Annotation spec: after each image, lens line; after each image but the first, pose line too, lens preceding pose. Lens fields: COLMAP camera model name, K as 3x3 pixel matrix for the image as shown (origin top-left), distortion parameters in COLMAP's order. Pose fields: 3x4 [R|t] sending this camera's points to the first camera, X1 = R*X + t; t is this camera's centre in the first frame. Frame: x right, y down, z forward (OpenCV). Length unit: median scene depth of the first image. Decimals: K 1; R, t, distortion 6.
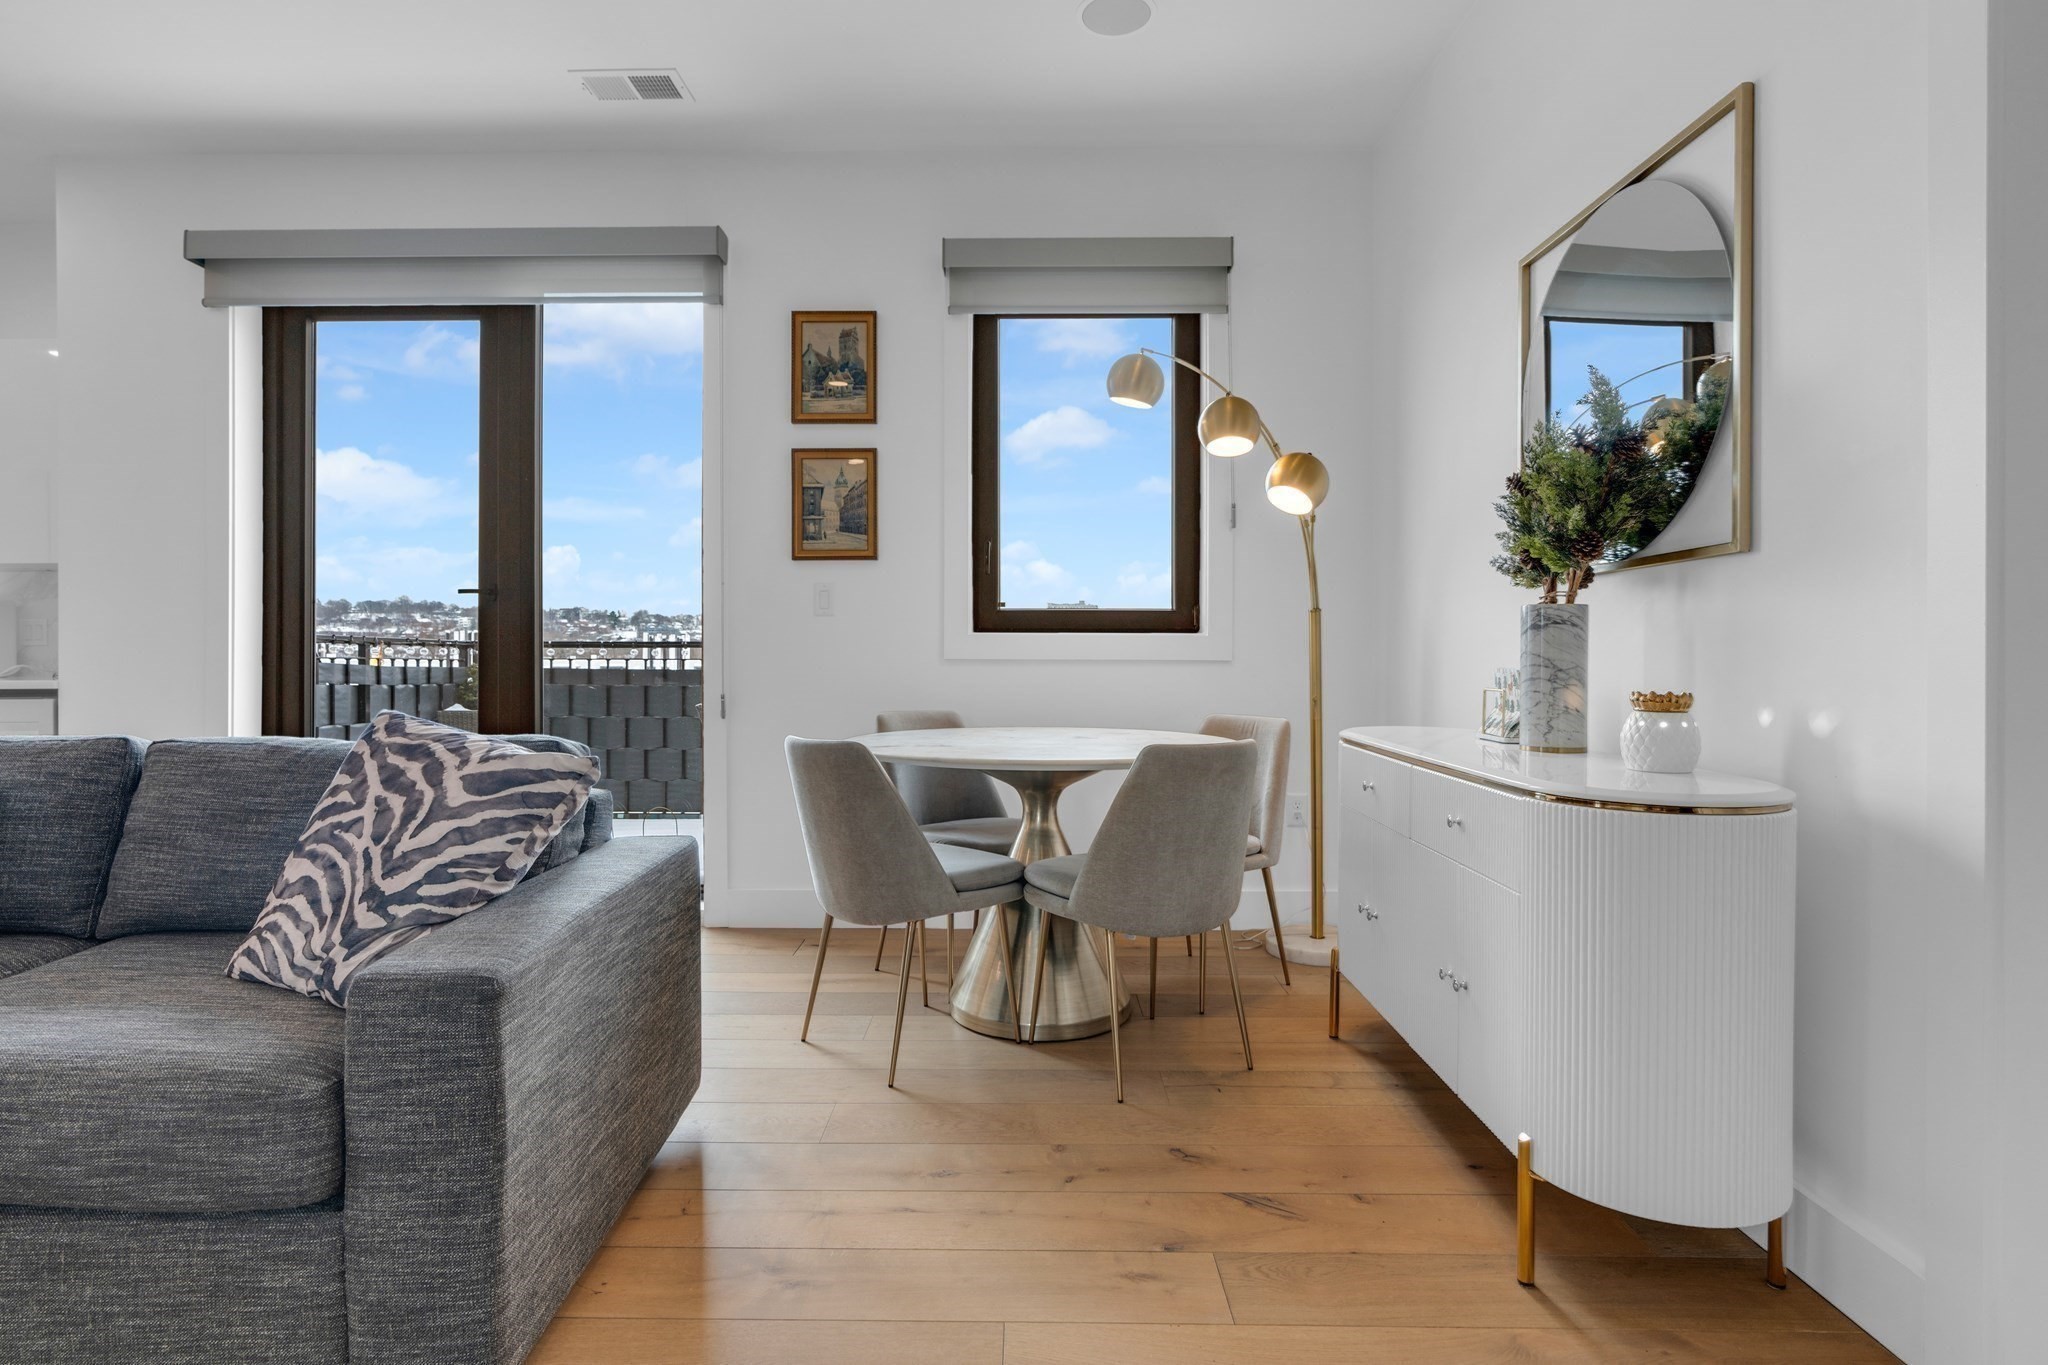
lens RADIAL K [[1048.1, 0, 999.0], [0, 1048.1, 659.6], [0, 0, 1]] dist [-0.001833, 0.005636]
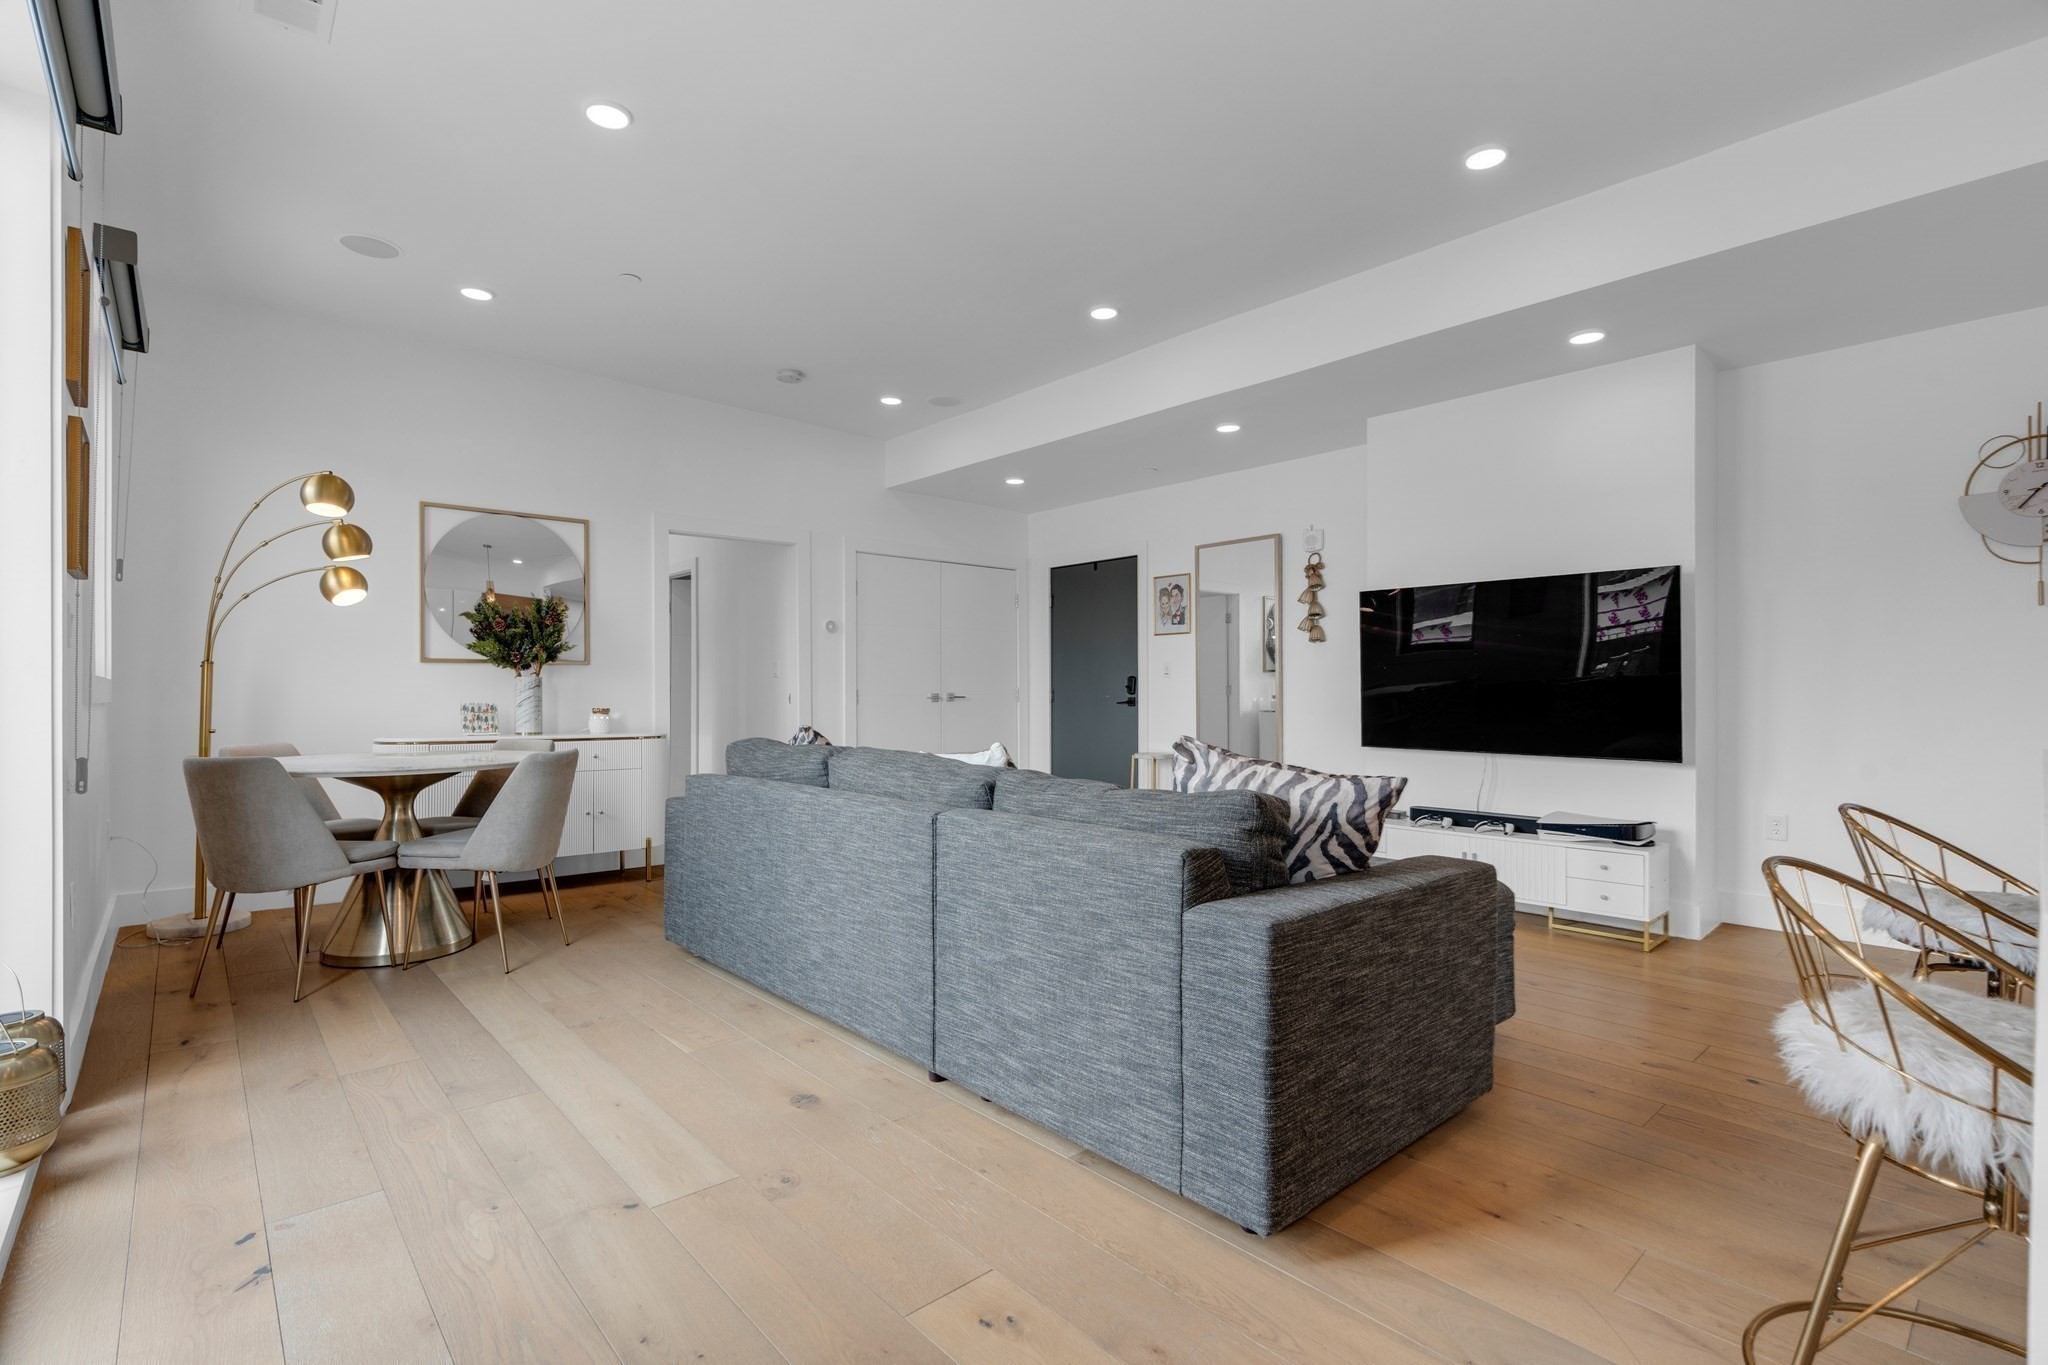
lens RADIAL K [[929.1, 0, 1016.1], [0, 929.1, 701.8], [0, 0, 1]] dist [-0.013078, 0.004984]
pose [[-0.688972, -0.005568, 0.724766, -1.106954], [0.003392, 0.999935, 0.010906, -0.007299], [-0.724780, 0.009972, -0.688909, 0.969454]]
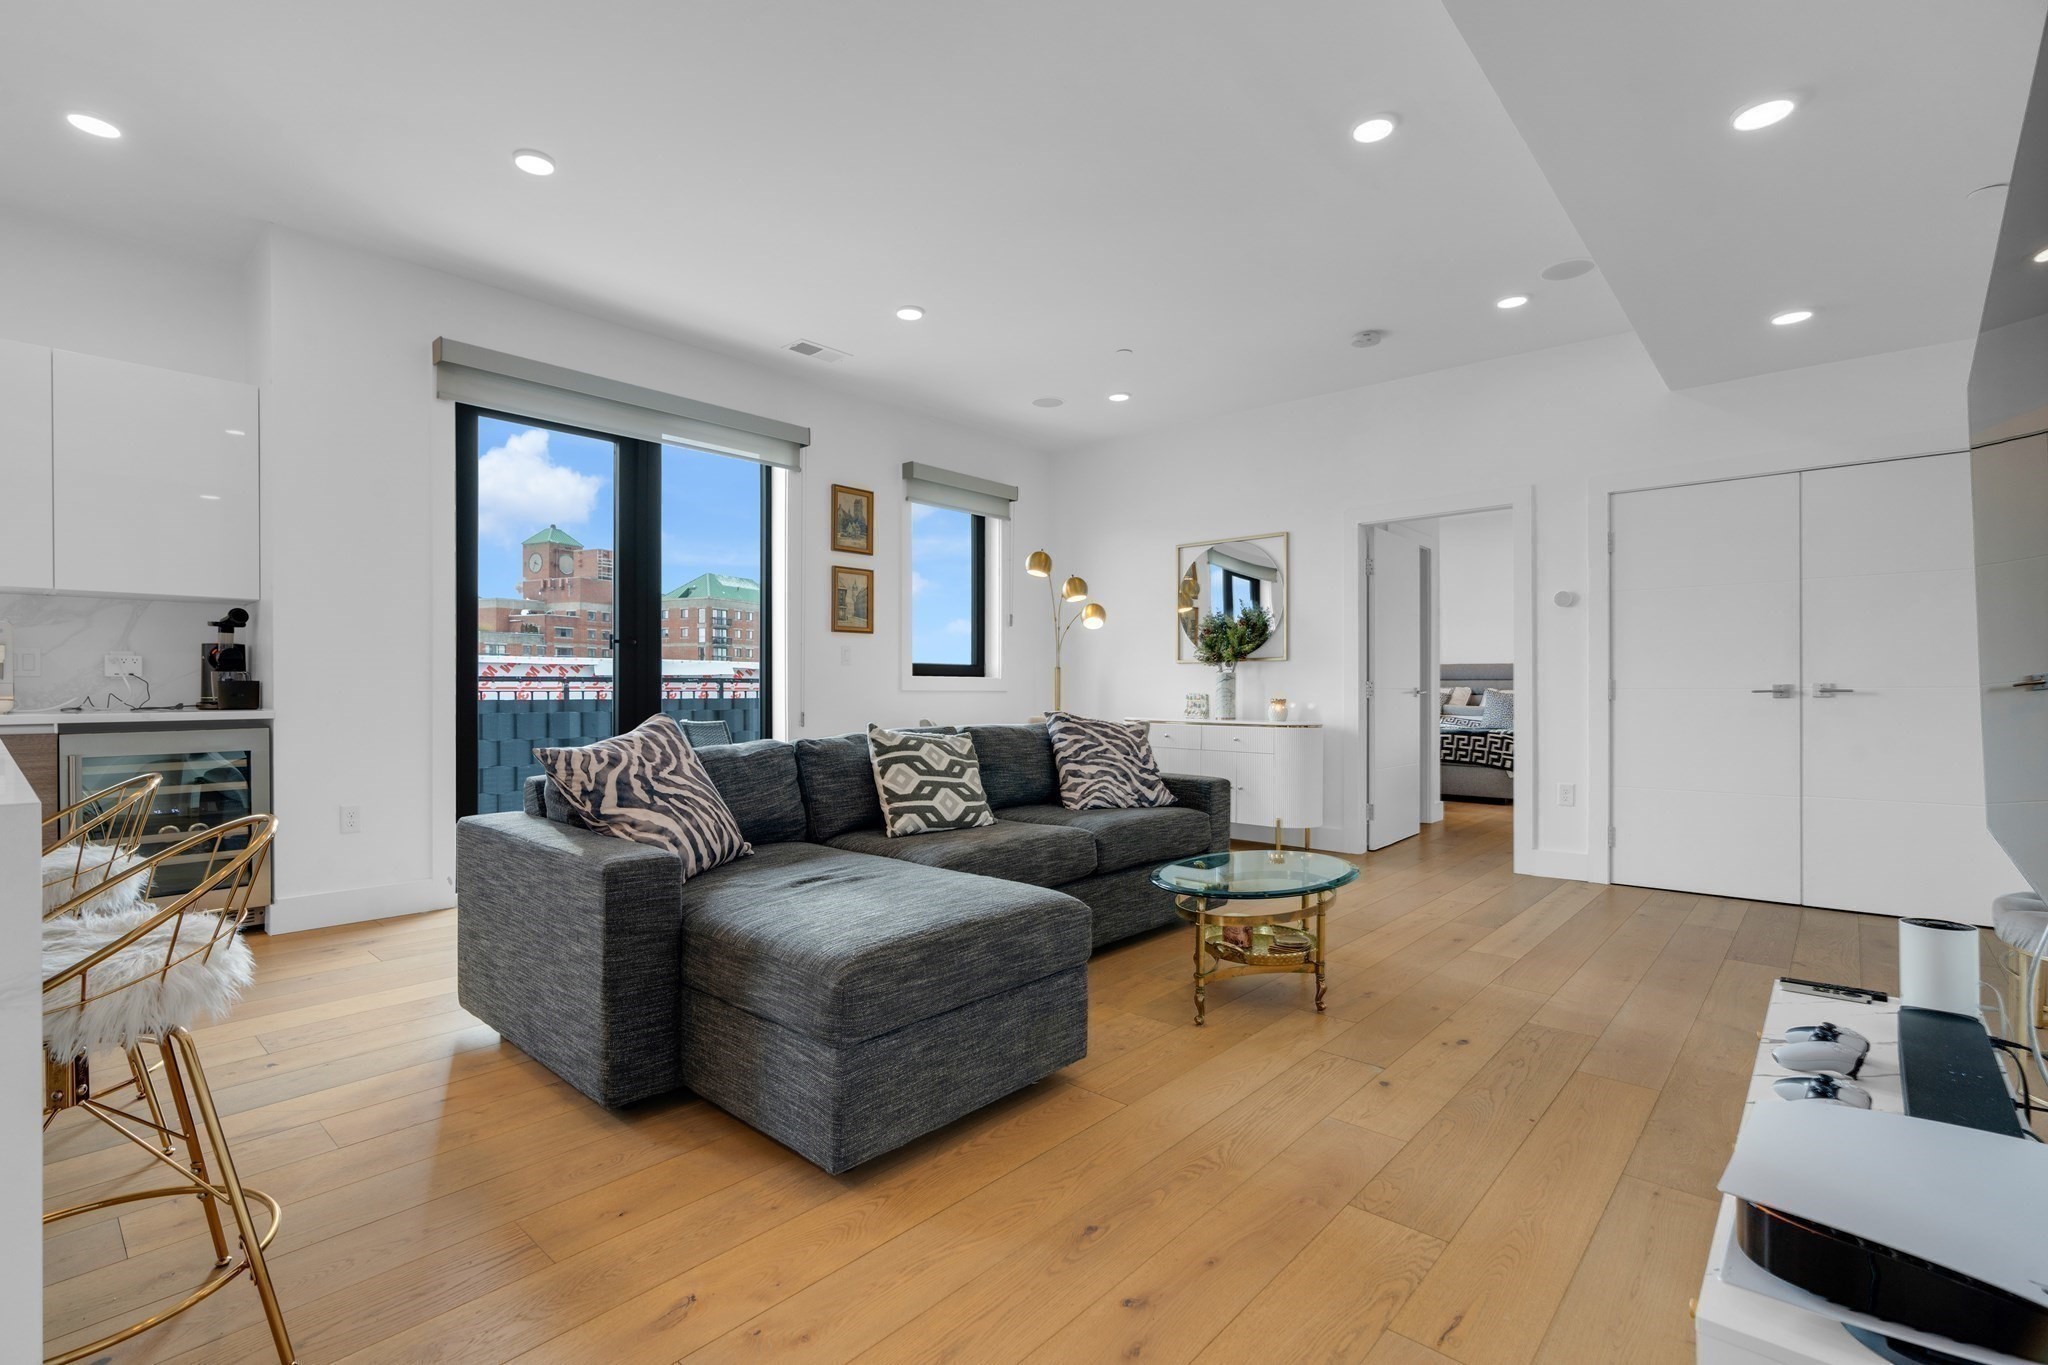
lens RADIAL K [[929.1, 0, 1015.8], [0, 929.1, 694.9], [0, 0, 1]] dist [-0.013078, 0.004984]
pose [[0.650741, -0.004656, 0.759286, -1.146233], [0.002479, 0.999989, 0.004008, 0.001350], [-0.759296, -0.000725, 0.650745, -0.195174]]
